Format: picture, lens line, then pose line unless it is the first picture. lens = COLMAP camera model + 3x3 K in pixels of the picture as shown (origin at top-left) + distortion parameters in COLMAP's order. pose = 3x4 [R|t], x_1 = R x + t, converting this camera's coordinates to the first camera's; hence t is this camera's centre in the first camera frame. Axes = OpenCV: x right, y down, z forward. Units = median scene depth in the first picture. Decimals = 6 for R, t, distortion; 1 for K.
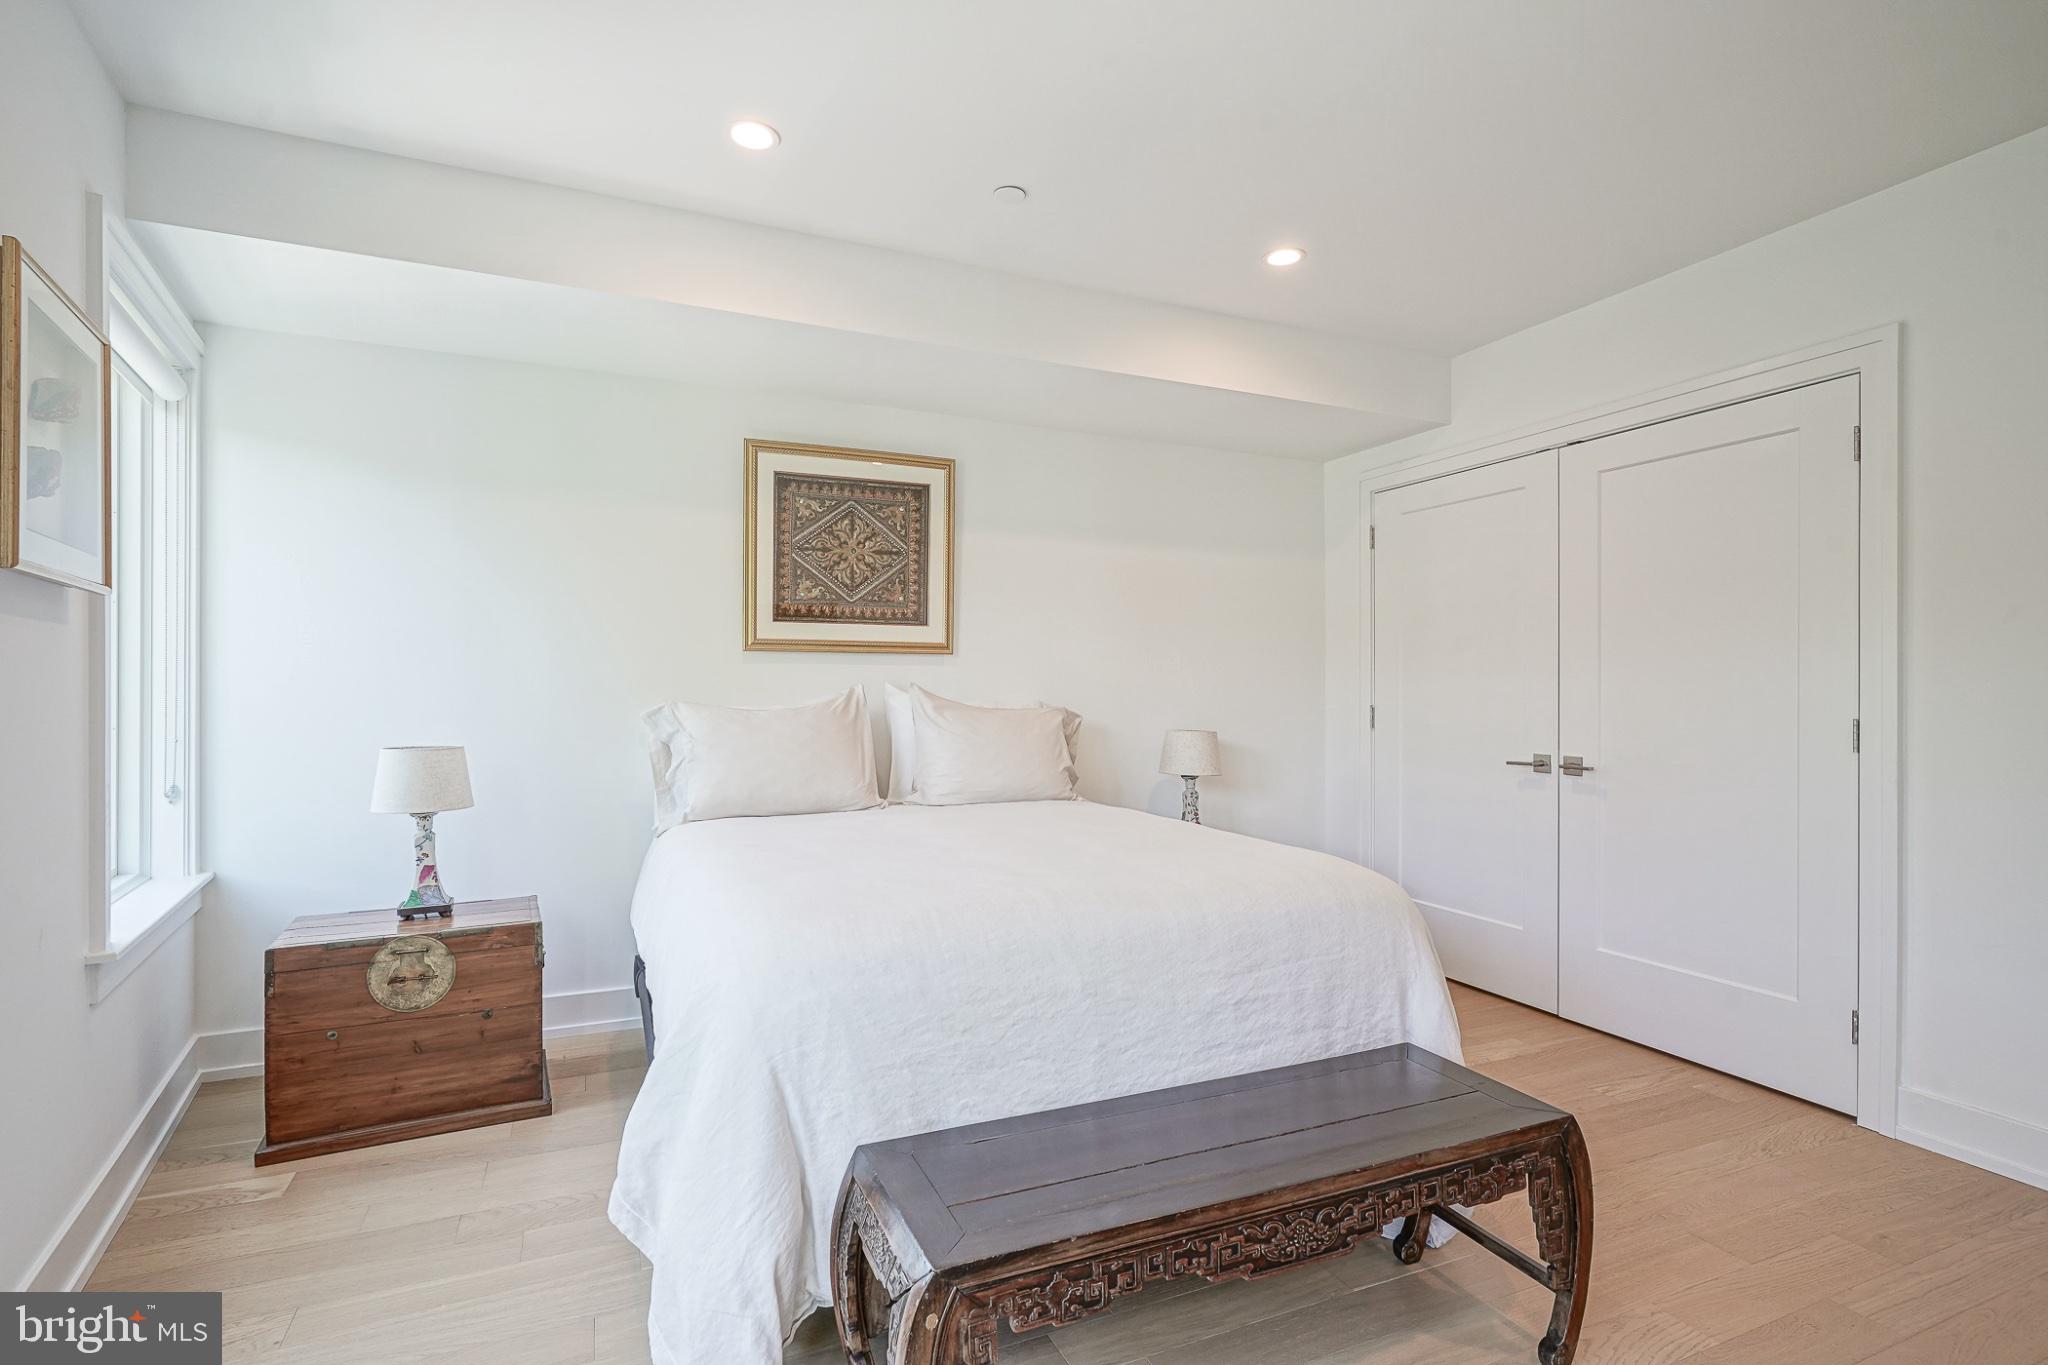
lens RADIAL K [[995.5, 0, 1032.3], [0, 995.5, 699.5], [0, 0, 1]] dist [-0.005377, 0.004749]
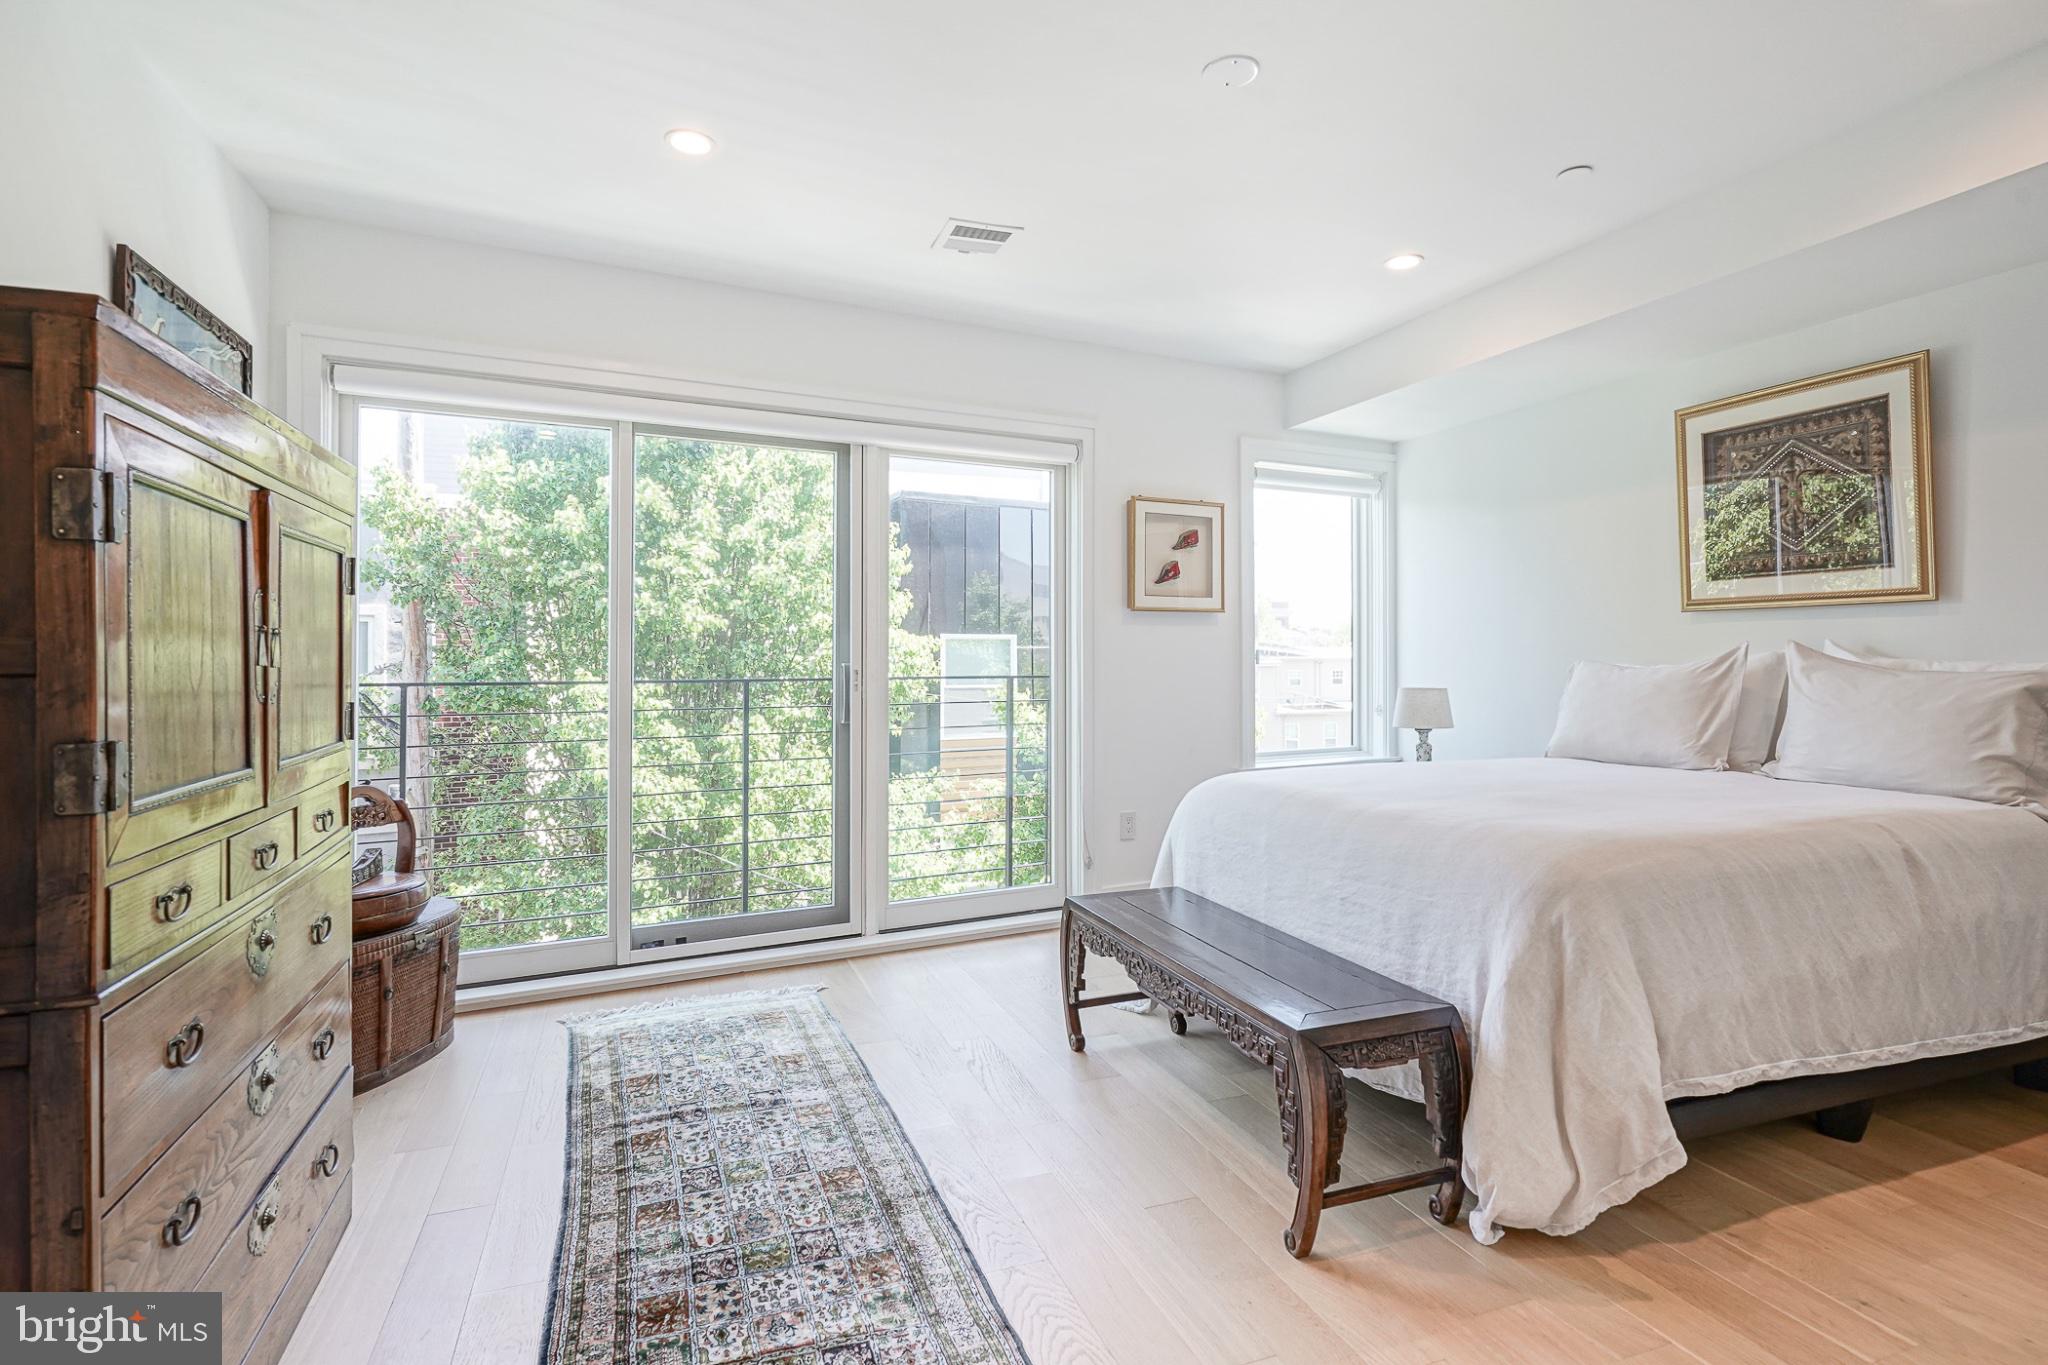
lens RADIAL K [[995.5, 0, 1035.0], [0, 995.5, 661.9], [0, 0, 1]] dist [-0.005377, 0.004749]
pose [[-0.045988, 0.003124, -0.998937, 0.785731], [-0.003510, 0.999988, 0.003289, 0.003458], [0.998936, 0.003658, -0.045976, 0.362346]]
